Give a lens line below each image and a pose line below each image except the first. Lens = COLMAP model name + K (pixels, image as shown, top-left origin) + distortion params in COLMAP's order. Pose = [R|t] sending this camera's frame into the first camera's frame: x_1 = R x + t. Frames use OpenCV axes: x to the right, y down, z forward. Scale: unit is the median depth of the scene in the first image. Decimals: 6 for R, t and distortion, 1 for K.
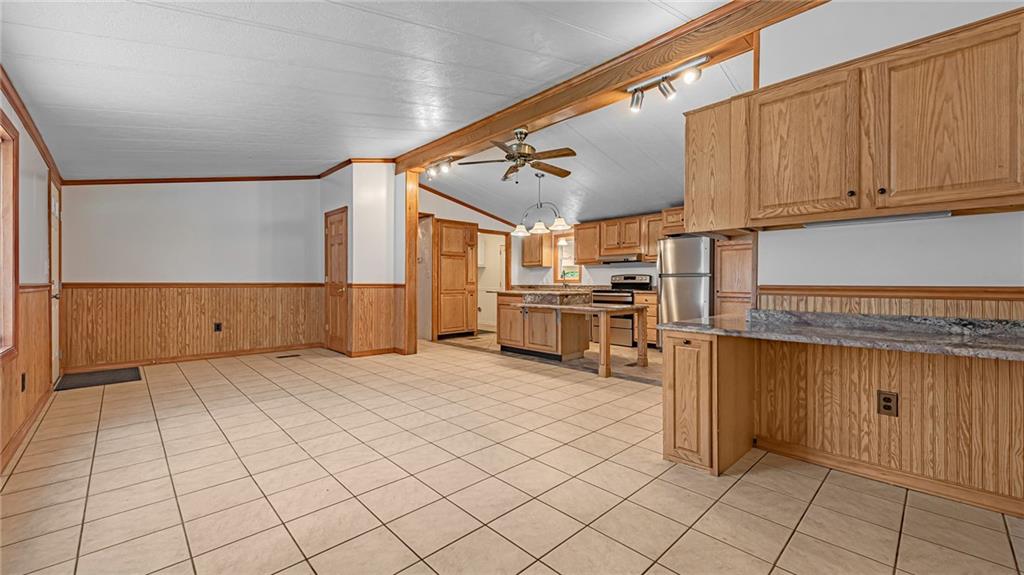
lens RADIAL K [[407.2, 0, 510.3], [0, 407.2, 283.3], [0, 0, 1]] dist [0.012071, -0.002034]
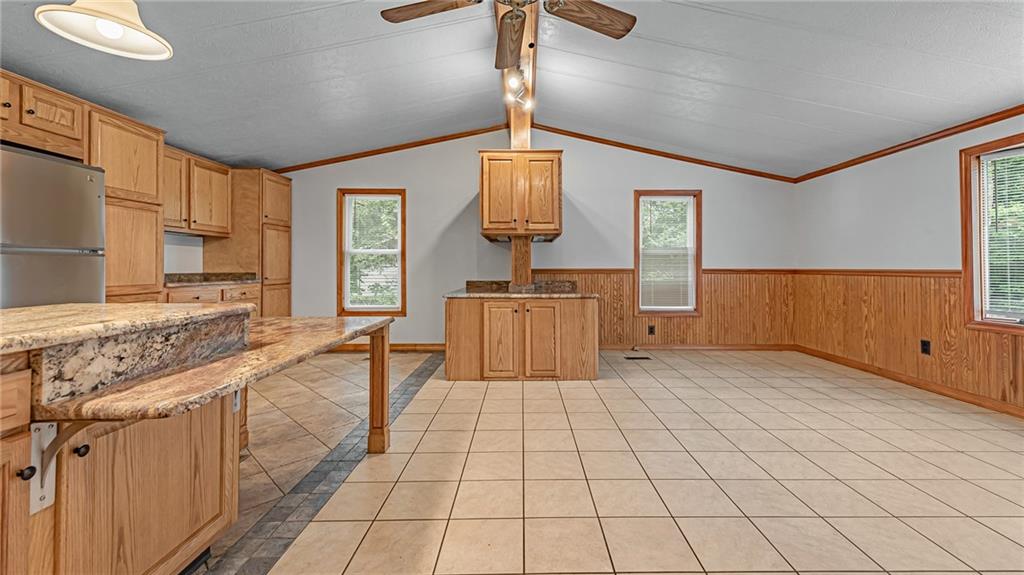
lens RADIAL K [[407.2, 0, 527.1], [0, 407.2, 260.3], [0, 0, 1]] dist [0.012071, -0.002034]
pose [[-0.741442, 0.008944, 0.670957, -0.198989], [-0.000010, 0.999911, -0.013340, -0.003657], [-0.671016, -0.009897, -0.741376, 0.964069]]
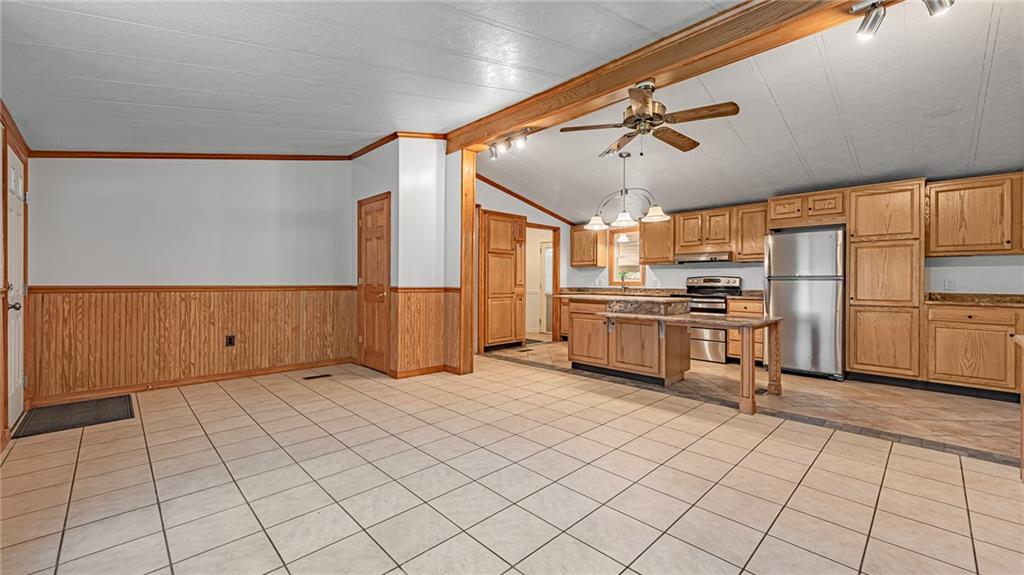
lens RADIAL K [[407.2, 0, 509.3], [0, 407.2, 283.0], [0, 0, 1]] dist [0.012071, -0.002034]
pose [[0.999956, 0.003475, 0.008752, -0.166730], [-0.003482, 0.999994, 0.000691, -0.008203], [-0.008750, -0.000721, 0.999961, 0.184172]]
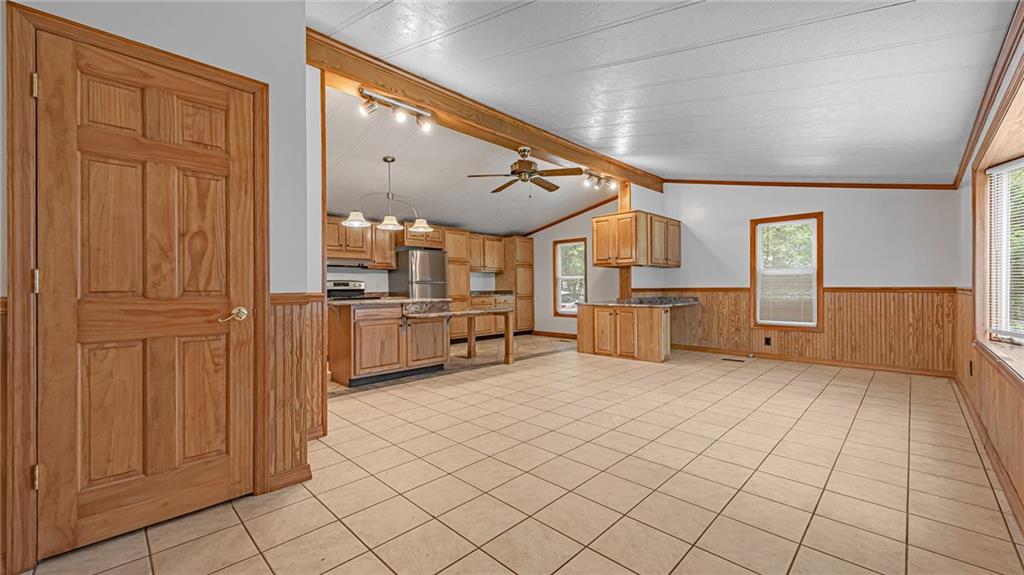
lens RADIAL K [[407.2, 0, 521.1], [0, 407.2, 286.0], [0, 0, 1]] dist [0.012071, -0.002034]
pose [[-0.049467, 0.002625, 0.998772, -0.774937], [0.009115, 0.999956, -0.002176, -0.003868], [-0.998734, 0.008996, -0.049489, 0.780757]]
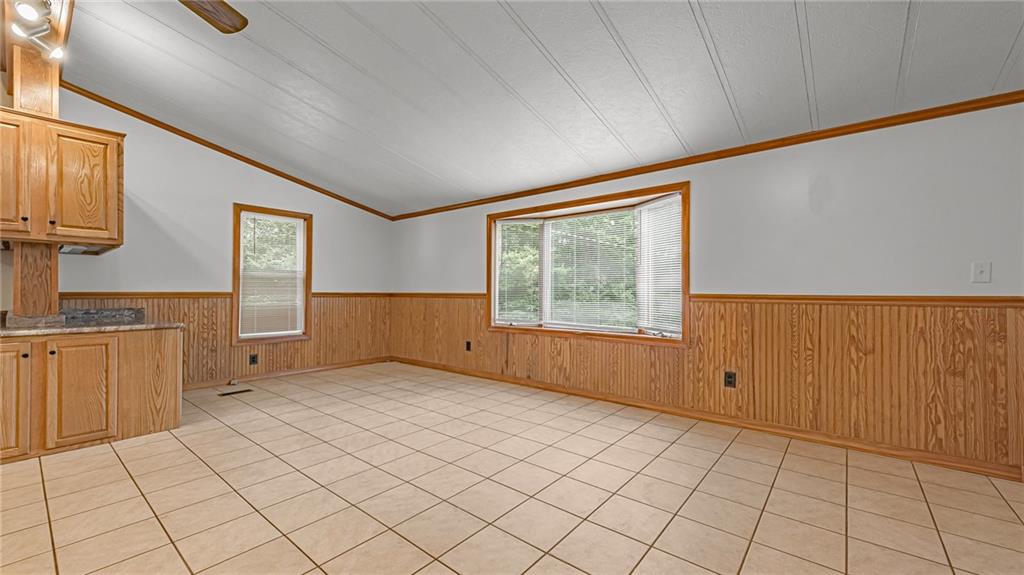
lens RADIAL K [[407.2, 0, 513.4], [0, 407.2, 288.2], [0, 0, 1]] dist [0.012071, -0.002034]
pose [[-0.990552, -0.007019, -0.136957, -0.201466], [-0.006140, 0.999958, -0.006842, -0.002895], [0.136999, -0.005936, -0.990553, 0.997482]]
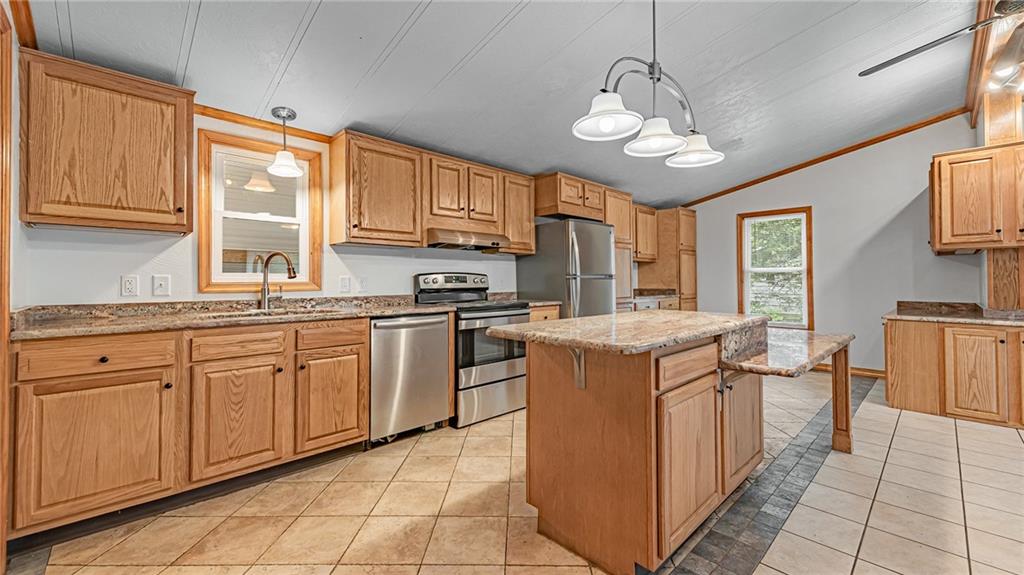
lens RADIAL K [[407.2, 0, 517.9], [0, 407.2, 276.0], [0, 0, 1]] dist [0.012071, -0.002034]
pose [[-0.023543, 0.008983, 0.999682, -0.271714], [0.004010, 0.999952, -0.008891, -0.014427], [-0.999715, 0.003799, -0.023578, 1.133971]]
